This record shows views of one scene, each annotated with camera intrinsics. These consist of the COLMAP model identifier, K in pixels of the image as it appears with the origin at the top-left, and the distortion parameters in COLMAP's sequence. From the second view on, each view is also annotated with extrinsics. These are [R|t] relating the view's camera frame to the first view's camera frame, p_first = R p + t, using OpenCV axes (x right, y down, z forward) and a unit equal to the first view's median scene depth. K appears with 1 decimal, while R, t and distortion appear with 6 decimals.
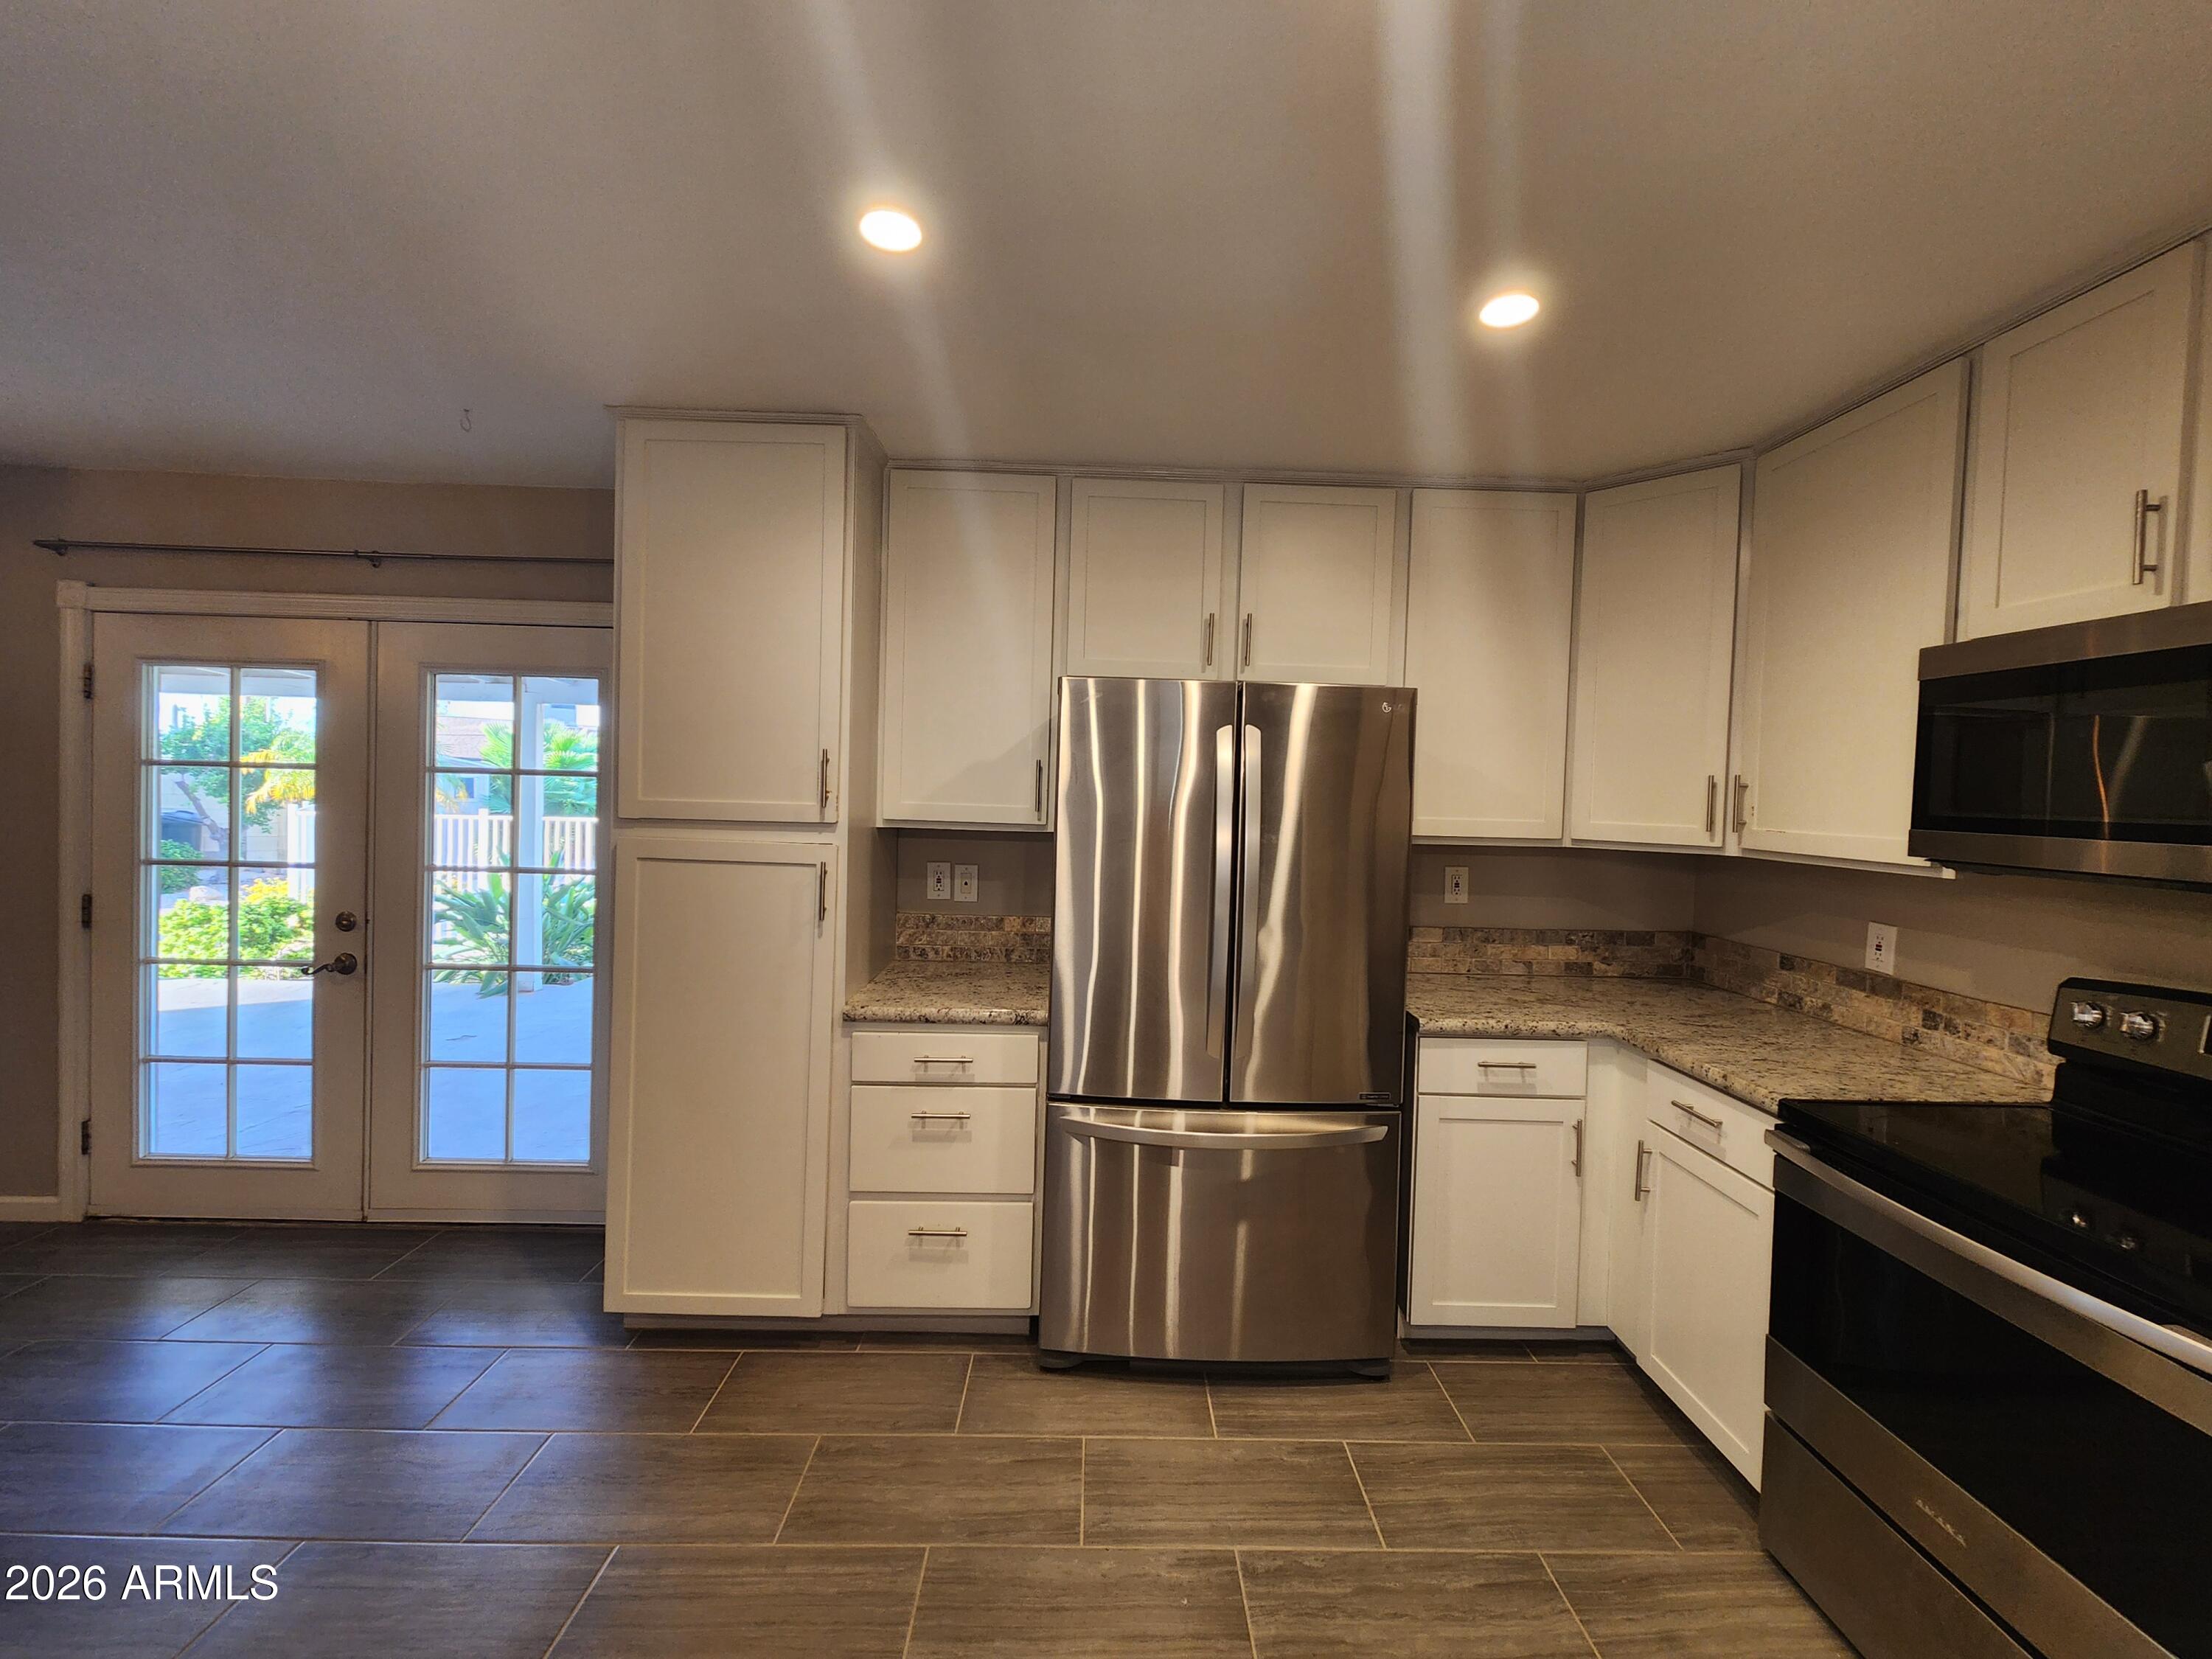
lens RADIAL K [[900.5, 0, 1113.9], [0, 900.5, 813.1], [0, 0, 1]] dist [-0.000060, -0.000053]
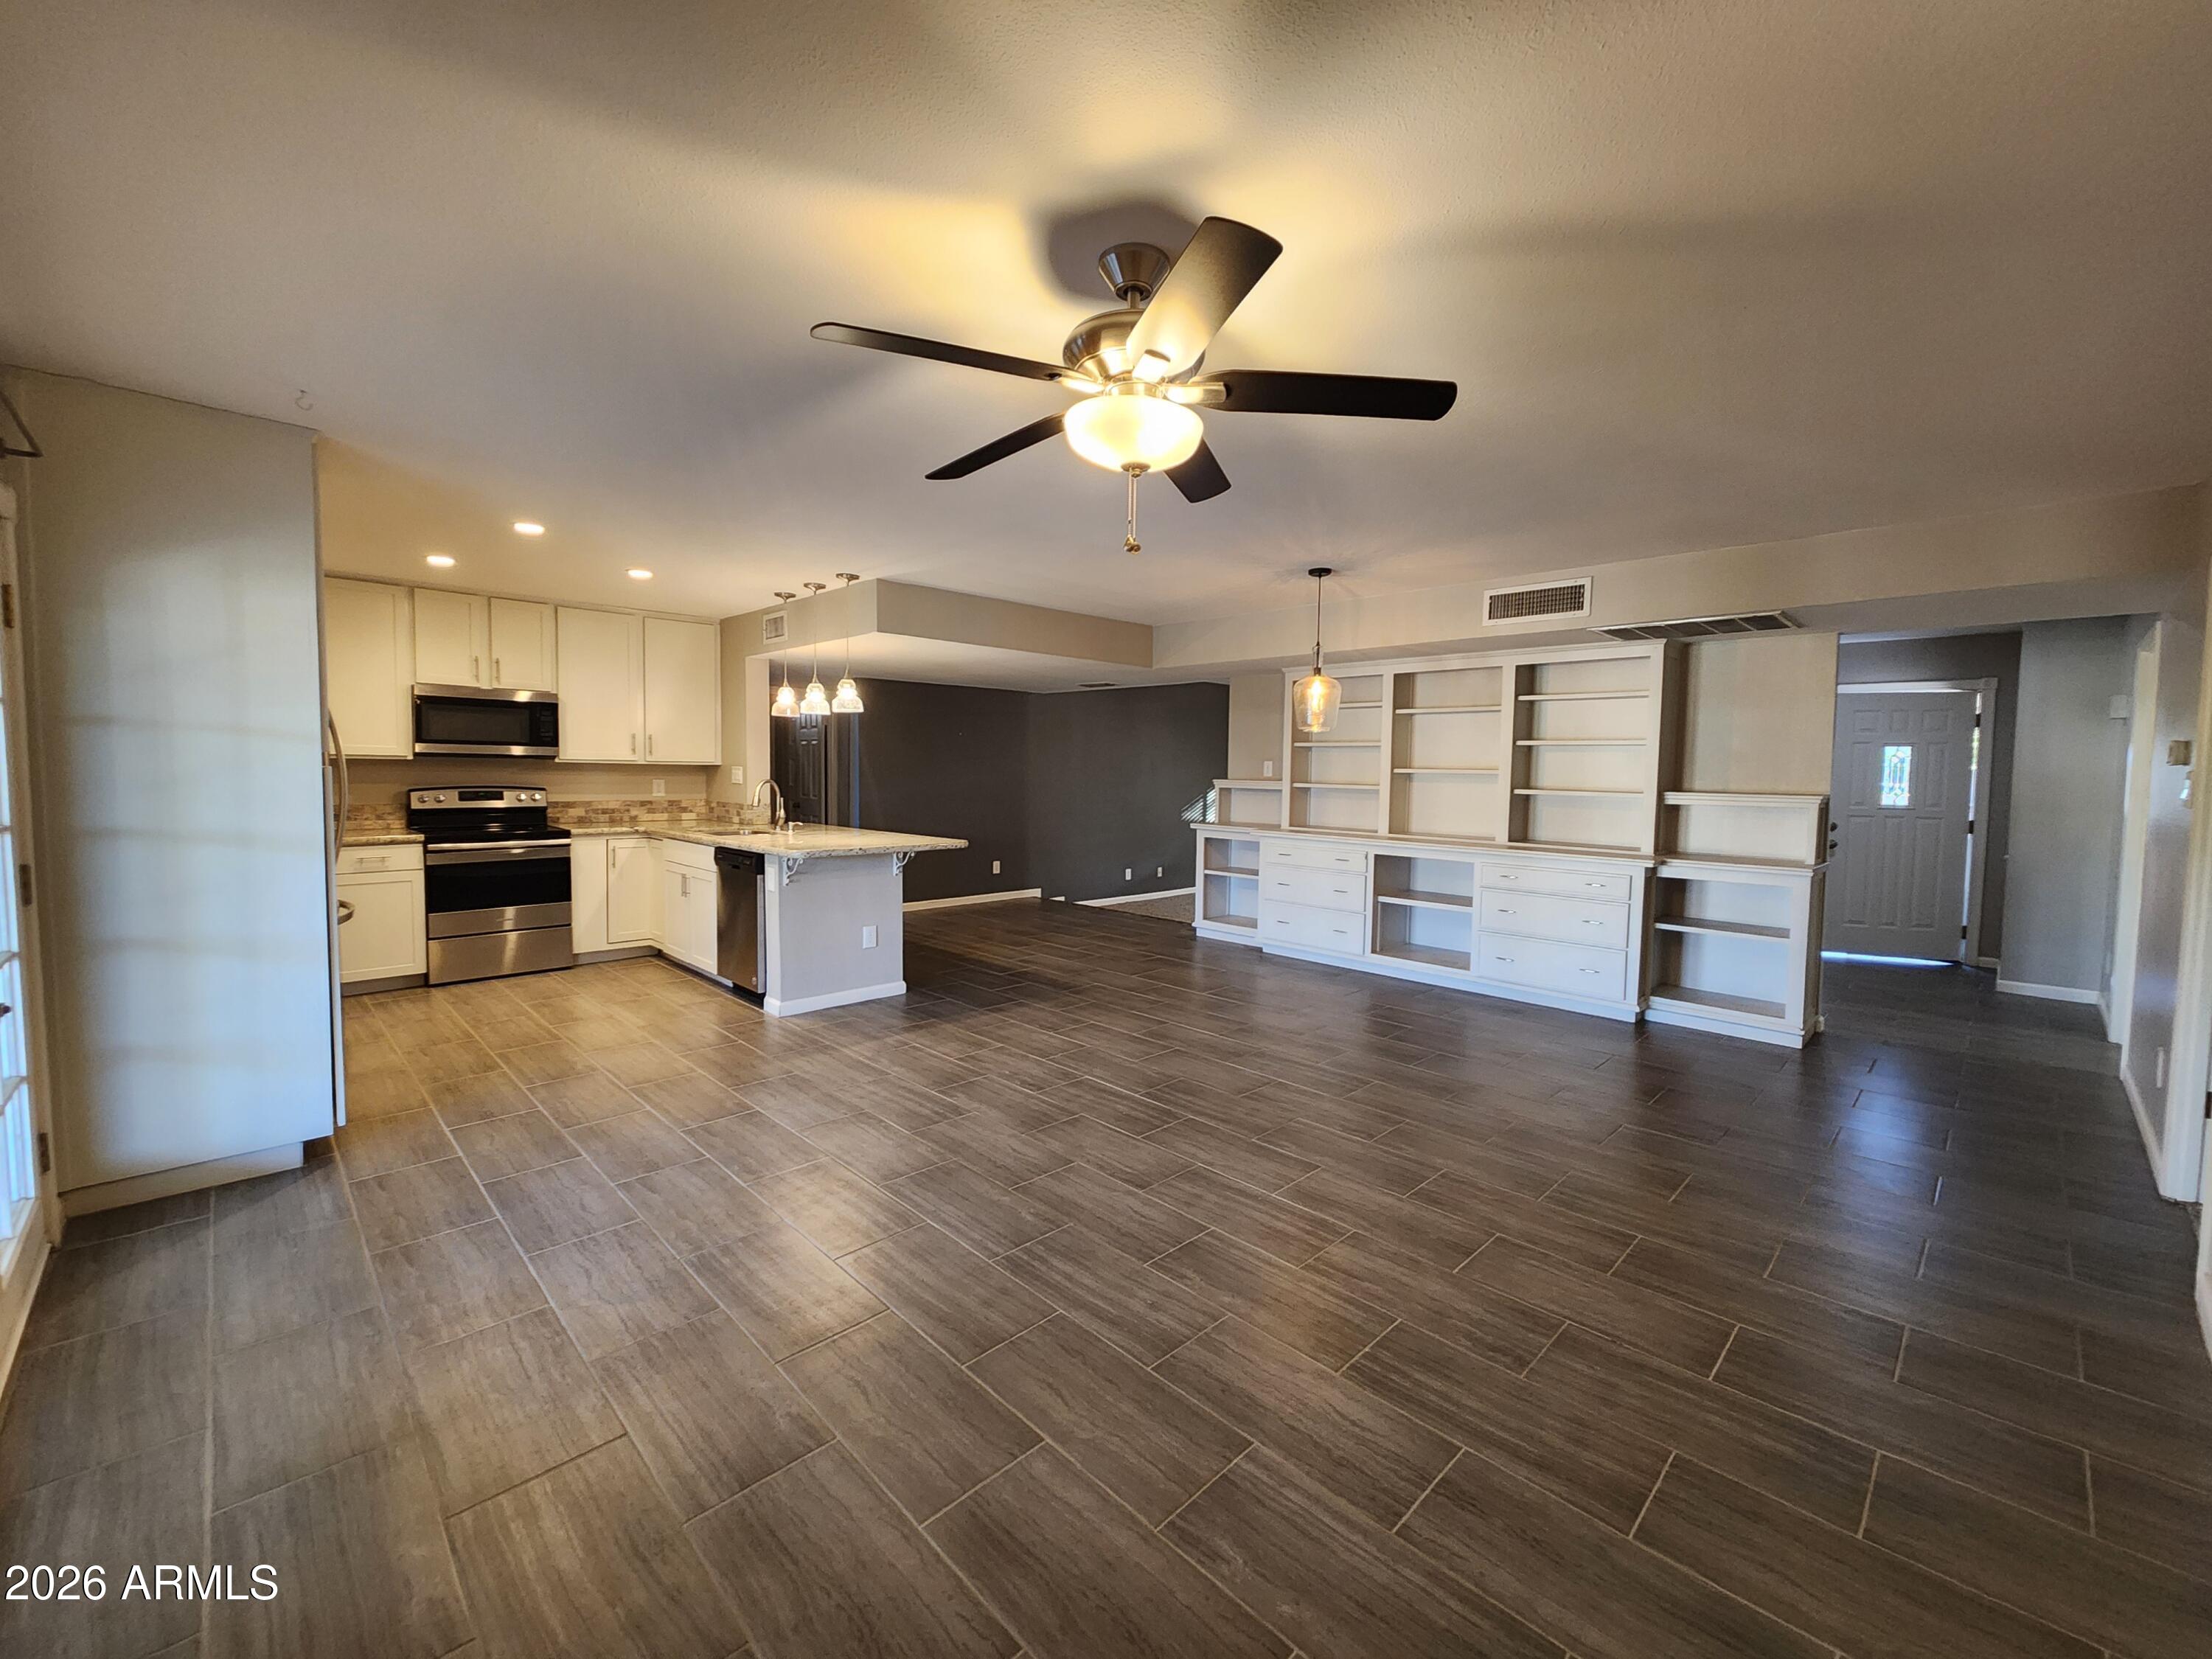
lens RADIAL K [[897.0, 0, 1114.8], [0, 897.0, 817.6], [0, 0, 1]] dist [0.001310, 0.000139]
pose [[-0.689157, -0.077802, 0.720423, -2.337334], [-0.016684, 0.995659, 0.091566, -0.038283], [-0.724420, 0.051084, -0.687464, 1.096381]]
